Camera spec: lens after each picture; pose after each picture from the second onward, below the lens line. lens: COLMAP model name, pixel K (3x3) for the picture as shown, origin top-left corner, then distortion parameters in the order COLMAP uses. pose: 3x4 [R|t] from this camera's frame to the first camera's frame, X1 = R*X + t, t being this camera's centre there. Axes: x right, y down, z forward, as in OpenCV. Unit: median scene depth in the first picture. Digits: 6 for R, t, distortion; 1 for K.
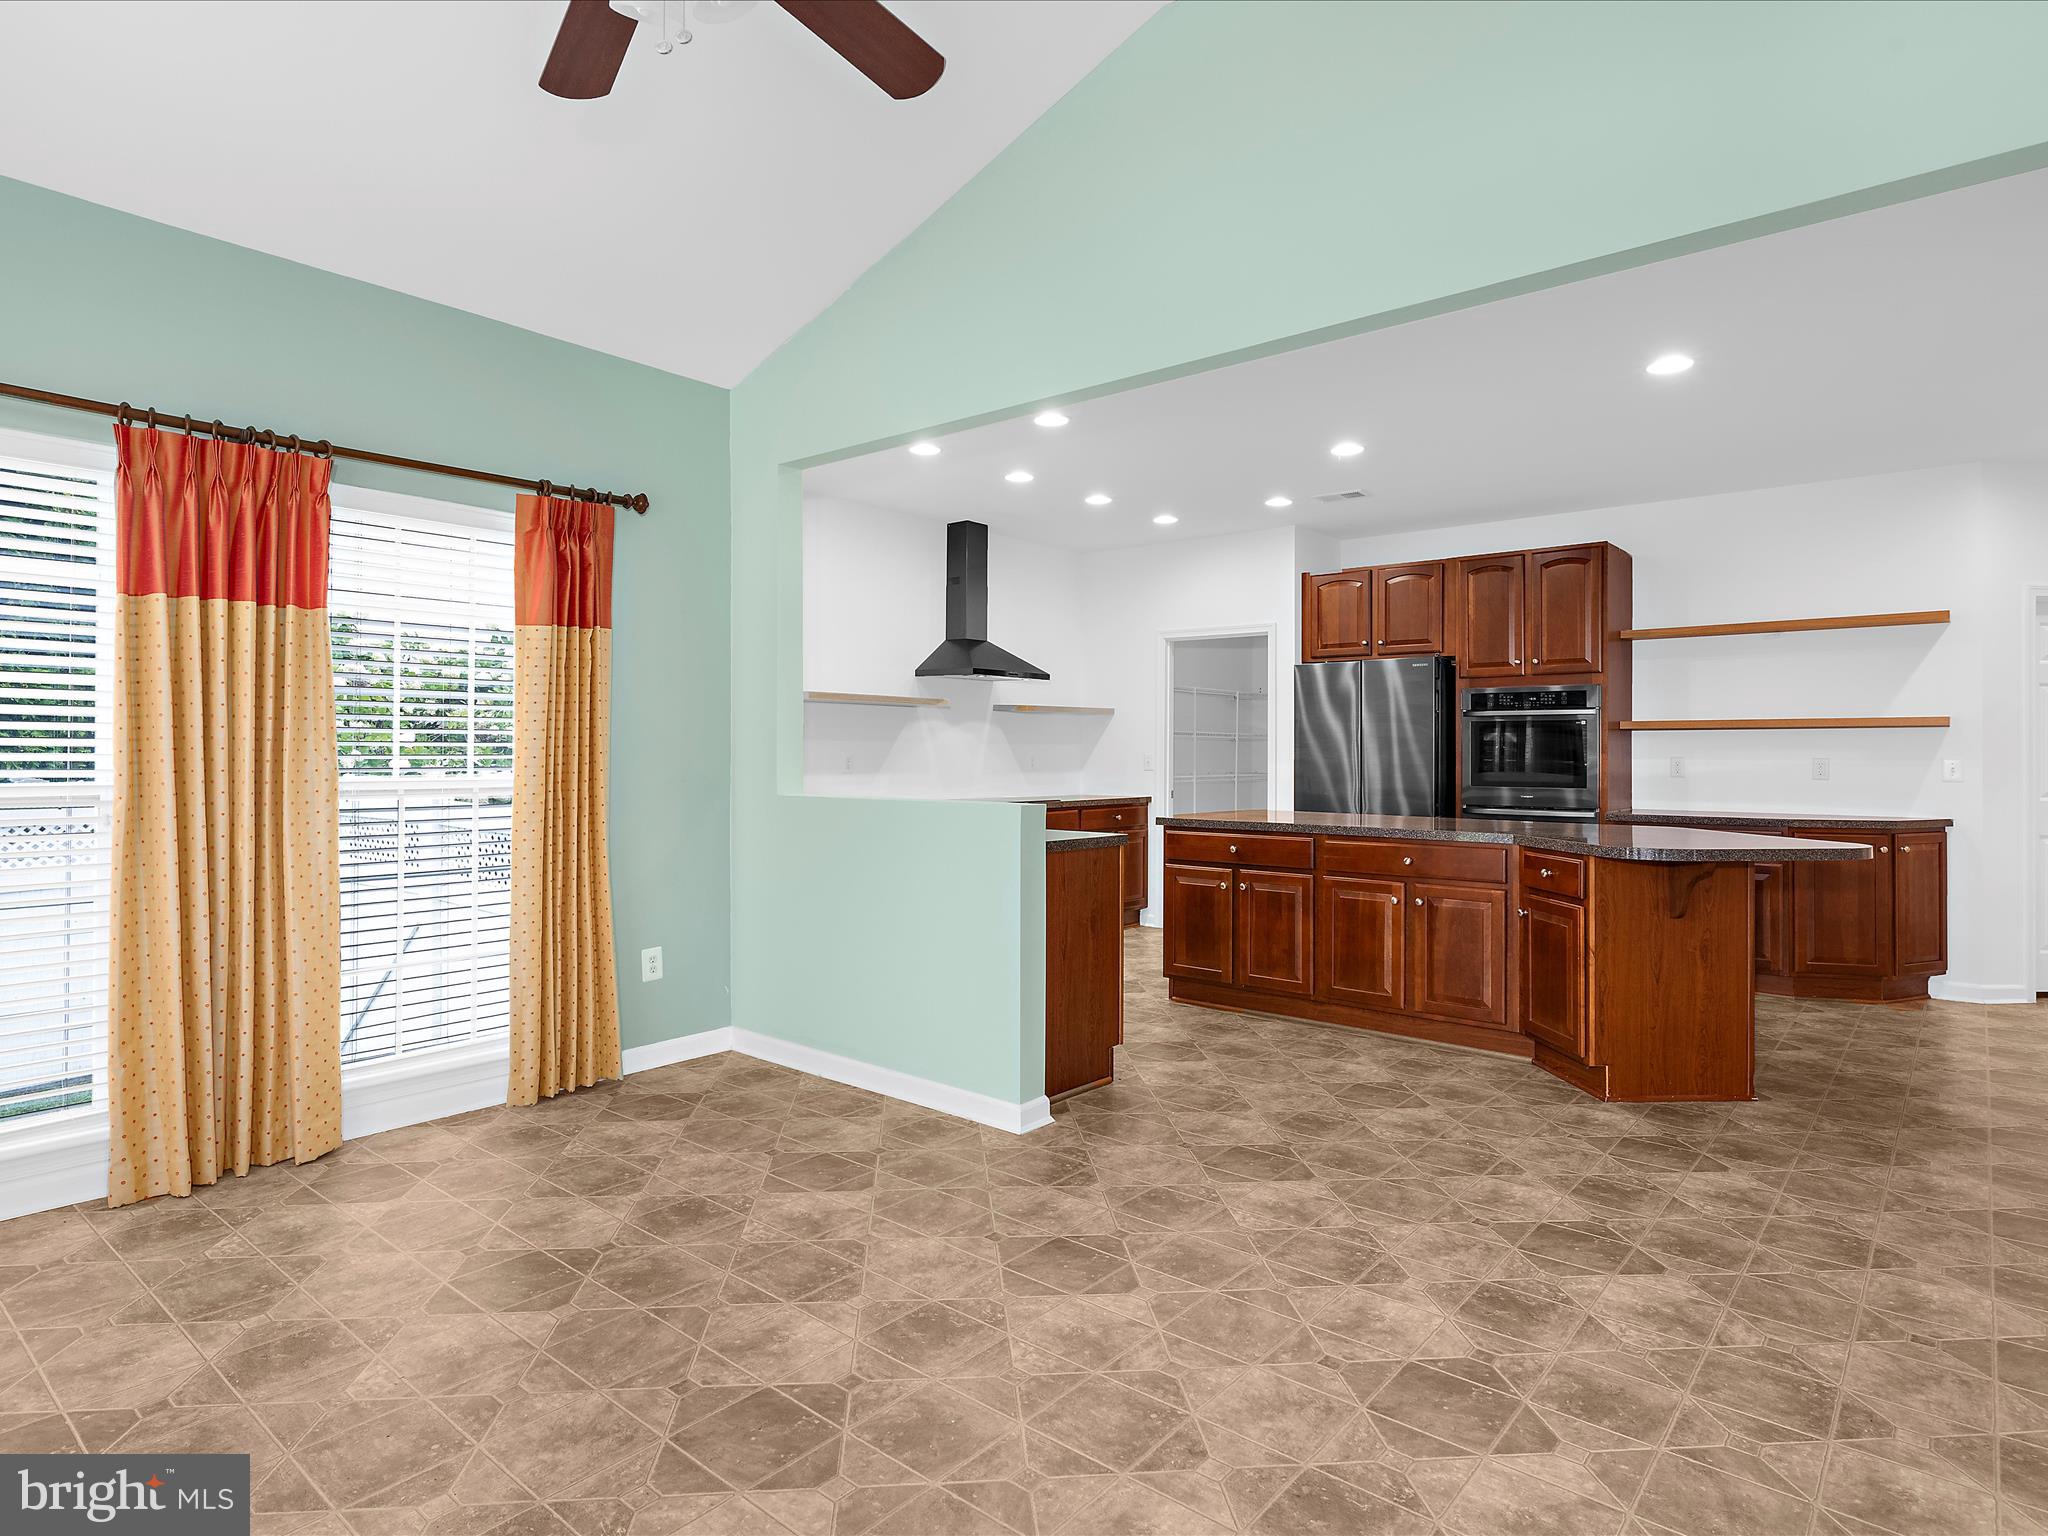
lens RADIAL K [[1117.7, 0, 1012.7], [0, 1117.7, 750.4], [0, 0, 1]] dist [-0.008140, 0.003578]
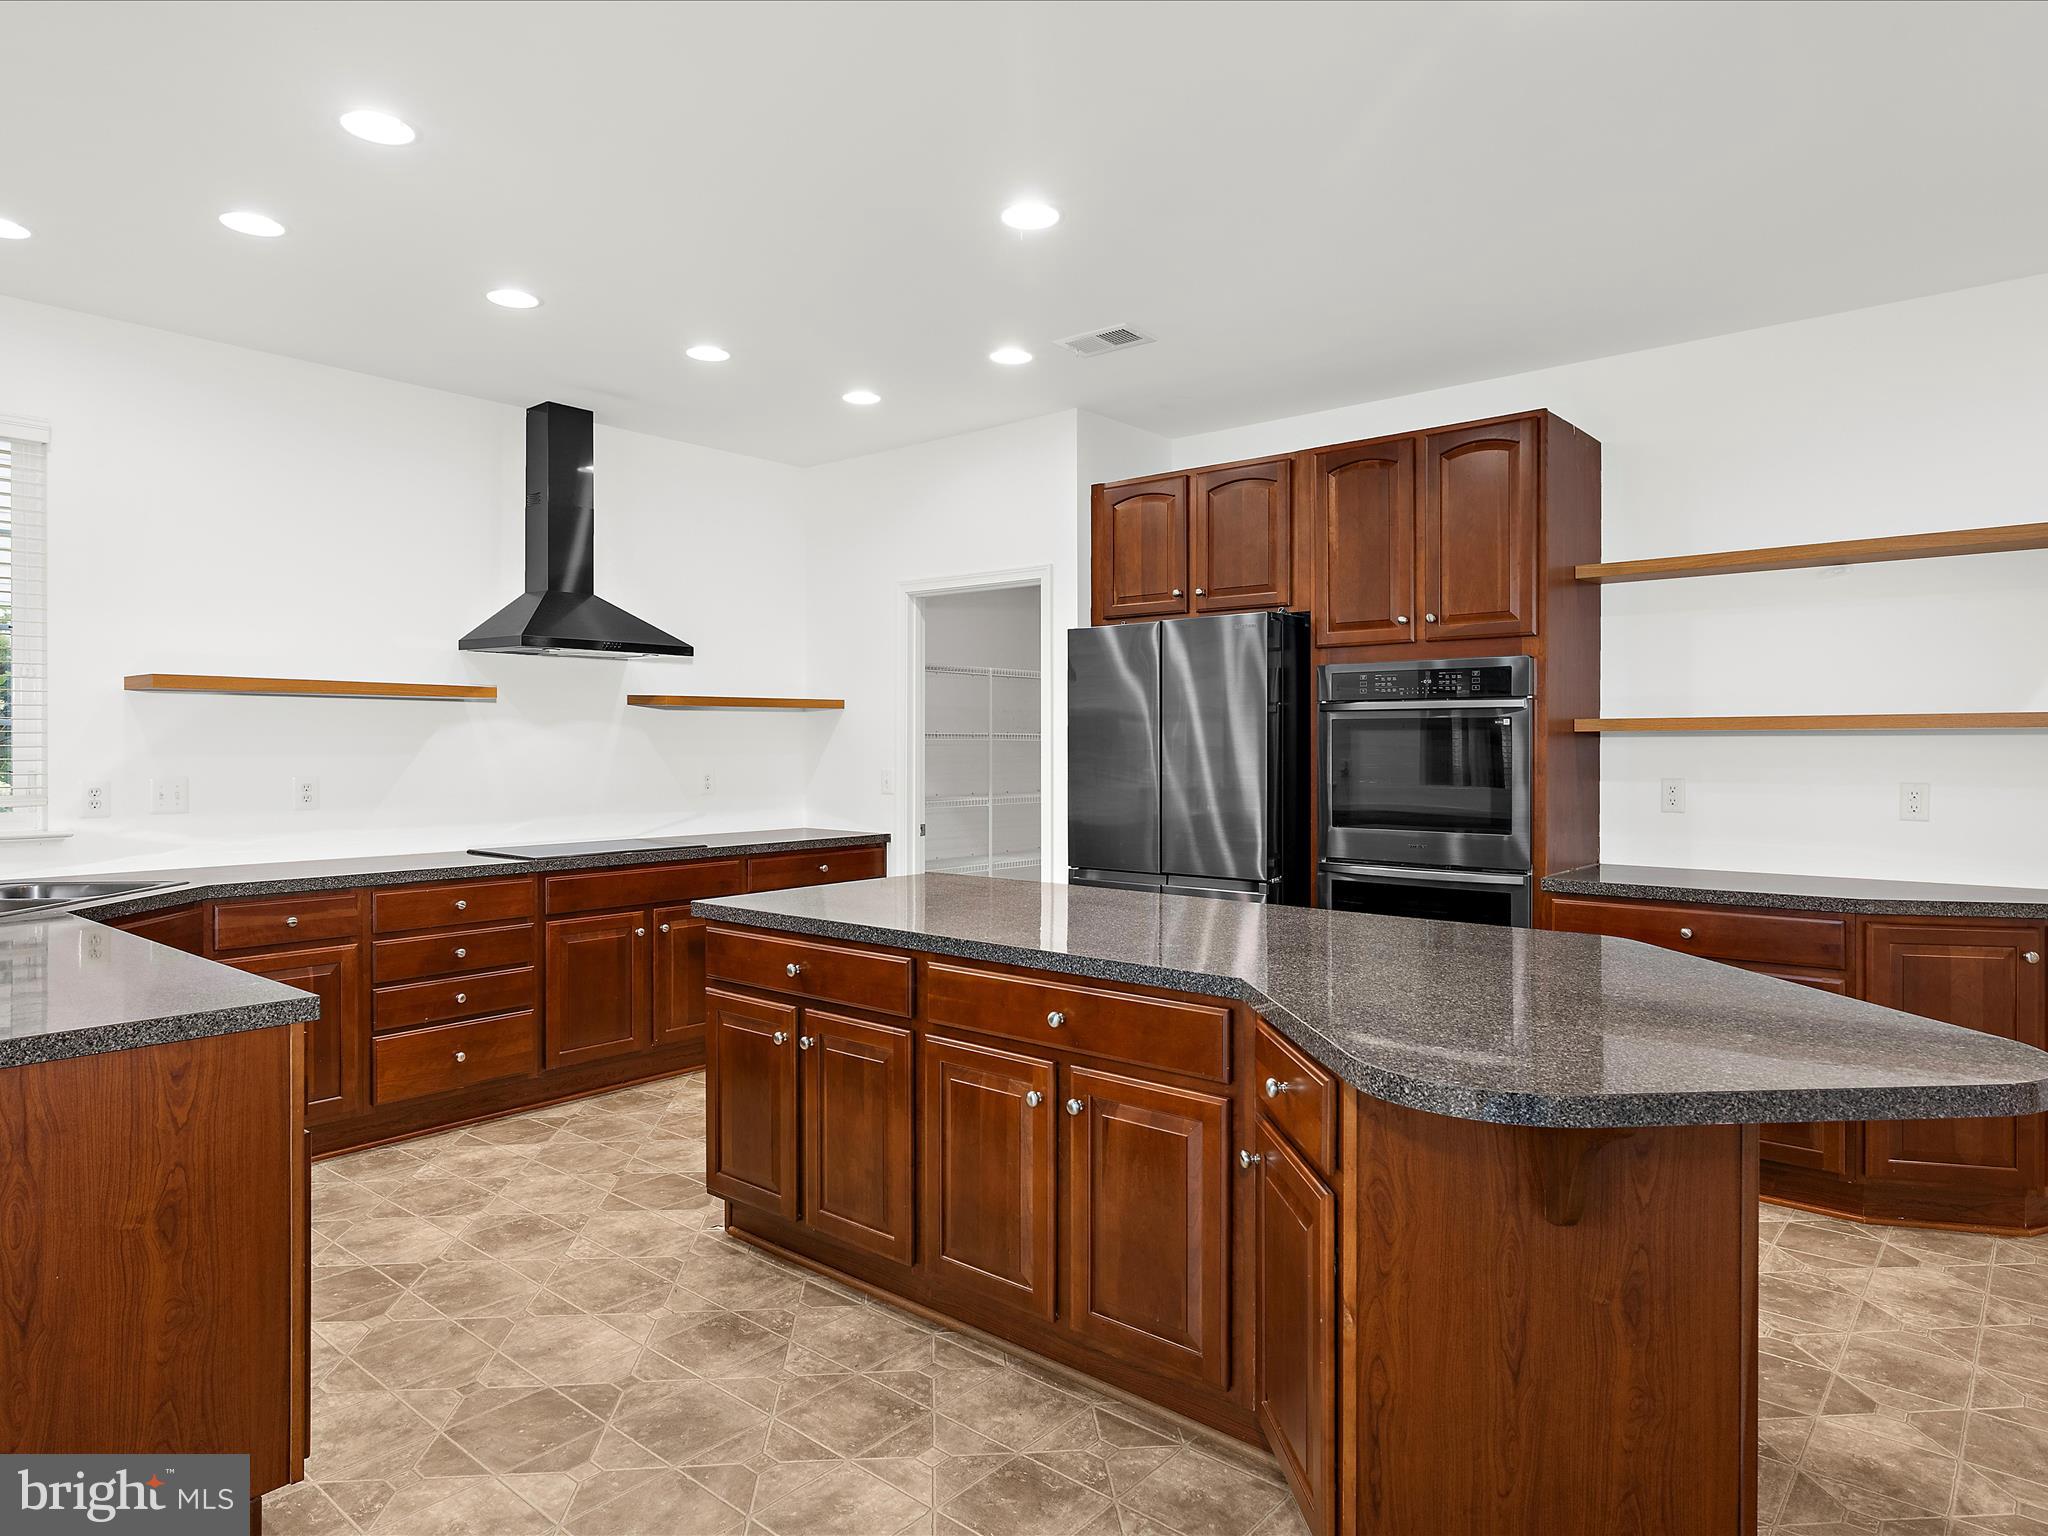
lens RADIAL K [[1207.3, 0, 1031.7], [0, 1207.3, 756.1], [0, 0, 1]] dist [-0.003487, 0.001136]
pose [[0.999992, -0.003821, -0.000704, 0.251948], [0.003829, 0.999920, 0.012048, -0.014987], [0.000658, -0.012050, 0.999927, 0.352650]]
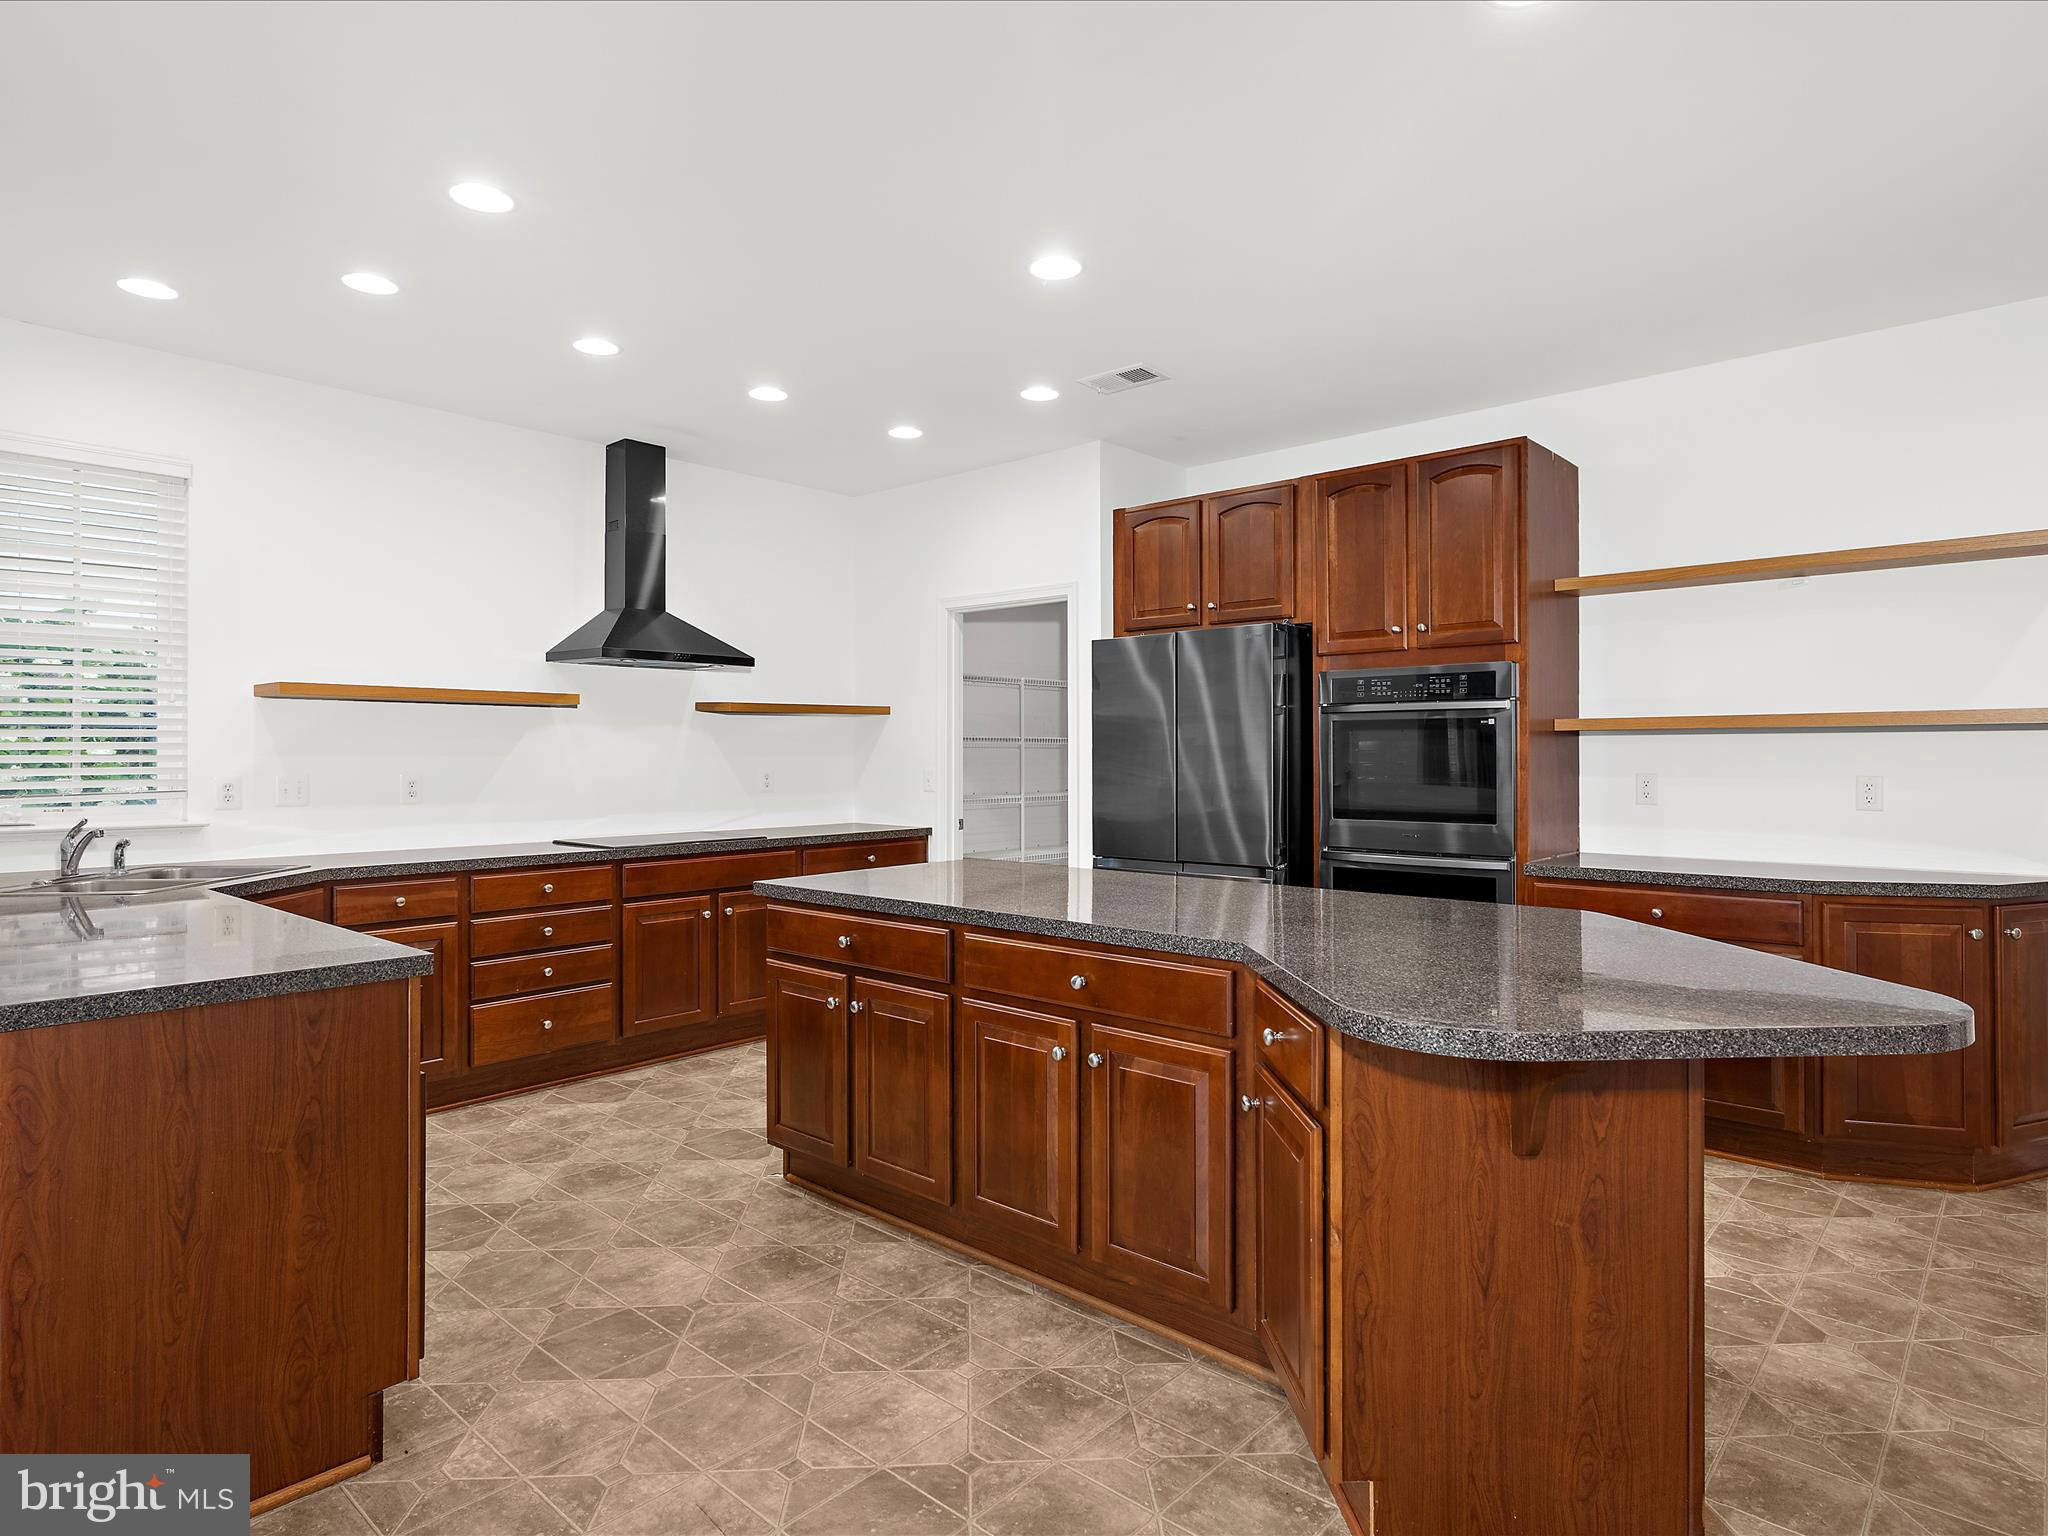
lens RADIAL K [[1117.7, 0, 1035.1], [0, 1117.7, 754.4], [0, 0, 1]] dist [-0.008140, 0.003578]
pose [[0.999649, -0.005691, -0.025865, 0.254407], [0.005758, 0.999980, 0.002511, -0.008813], [0.025850, -0.002659, 0.999662, 0.337971]]
